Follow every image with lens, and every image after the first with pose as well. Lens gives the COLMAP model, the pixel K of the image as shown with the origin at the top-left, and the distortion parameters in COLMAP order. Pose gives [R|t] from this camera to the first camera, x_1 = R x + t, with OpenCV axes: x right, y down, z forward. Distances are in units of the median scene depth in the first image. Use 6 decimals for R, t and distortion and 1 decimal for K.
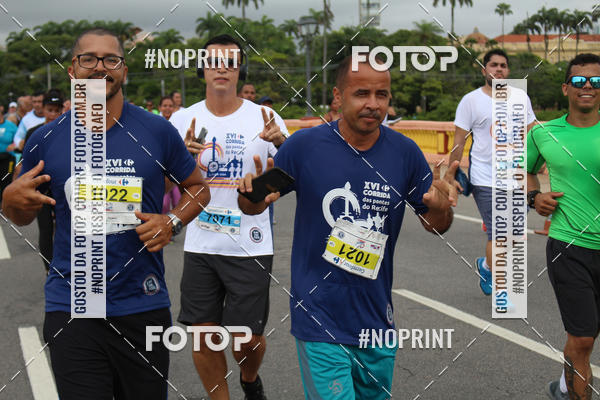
lens RADIAL K [[593.4, 0, 303.3], [0, 593.4, 199.0], [0, 0, 1]] dist [-0.132993, 0.187242]
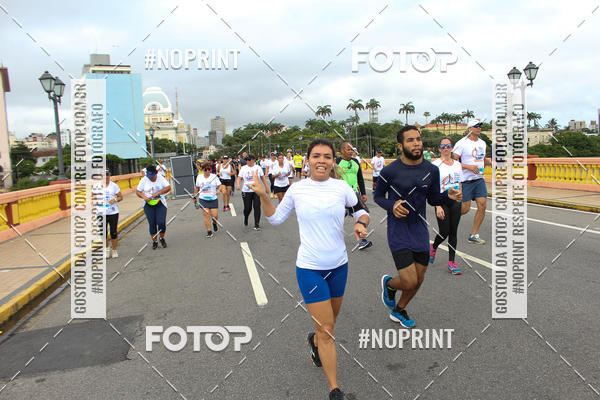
lens RADIAL K [[596.9, 0, 300.0], [0, 596.9, 200.0], [0, 0, 1]] dist [-0.142772, 0.210489]
pose [[0.996759, -0.020656, -0.077750, -0.012643], [0.022393, 0.999517, 0.021529, -0.021113], [0.077268, -0.023200, 0.996740, -1.603593]]
